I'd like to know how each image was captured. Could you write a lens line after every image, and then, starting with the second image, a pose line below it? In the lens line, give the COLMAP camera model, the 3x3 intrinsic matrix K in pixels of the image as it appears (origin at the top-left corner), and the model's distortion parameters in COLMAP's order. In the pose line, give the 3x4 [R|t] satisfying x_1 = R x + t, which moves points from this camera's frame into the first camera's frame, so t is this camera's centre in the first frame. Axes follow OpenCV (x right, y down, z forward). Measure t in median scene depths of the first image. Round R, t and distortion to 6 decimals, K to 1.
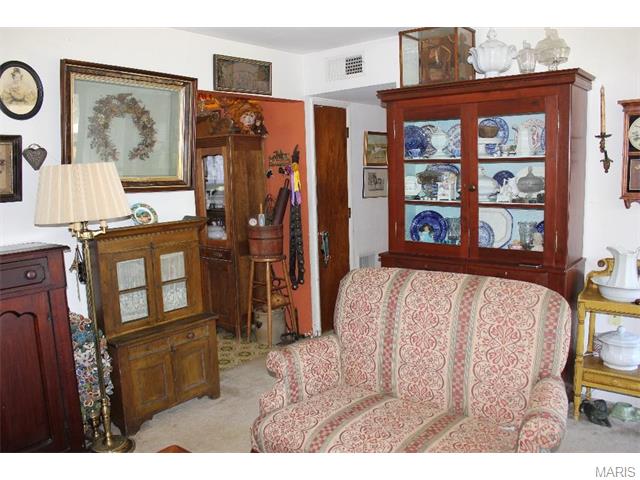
lens RADIAL K [[541.1, 0, 323.1], [0, 541.1, 241.6], [0, 0, 1]] dist [-0.190513, 0.178088]
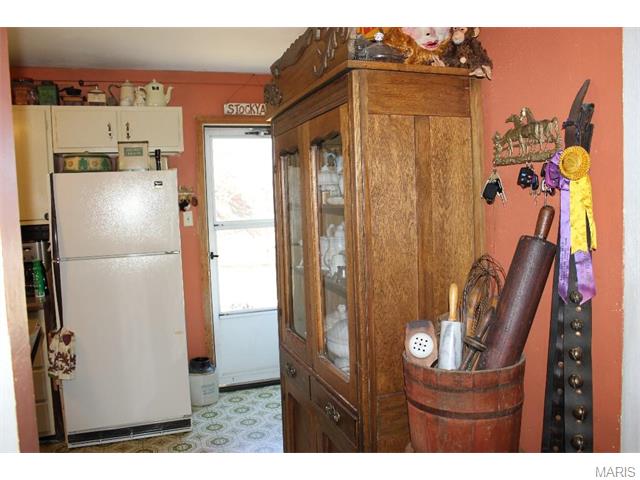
lens RADIAL K [[541.1, 0, 323.1], [0, 541.1, 241.6], [0, 0, 1]] dist [-0.190513, 0.178088]
pose [[0.878149, 0.042335, -0.476511, -0.036301], [-0.046724, 0.998904, 0.002640, -0.091880], [0.476100, 0.019946, 0.879165, 0.688517]]
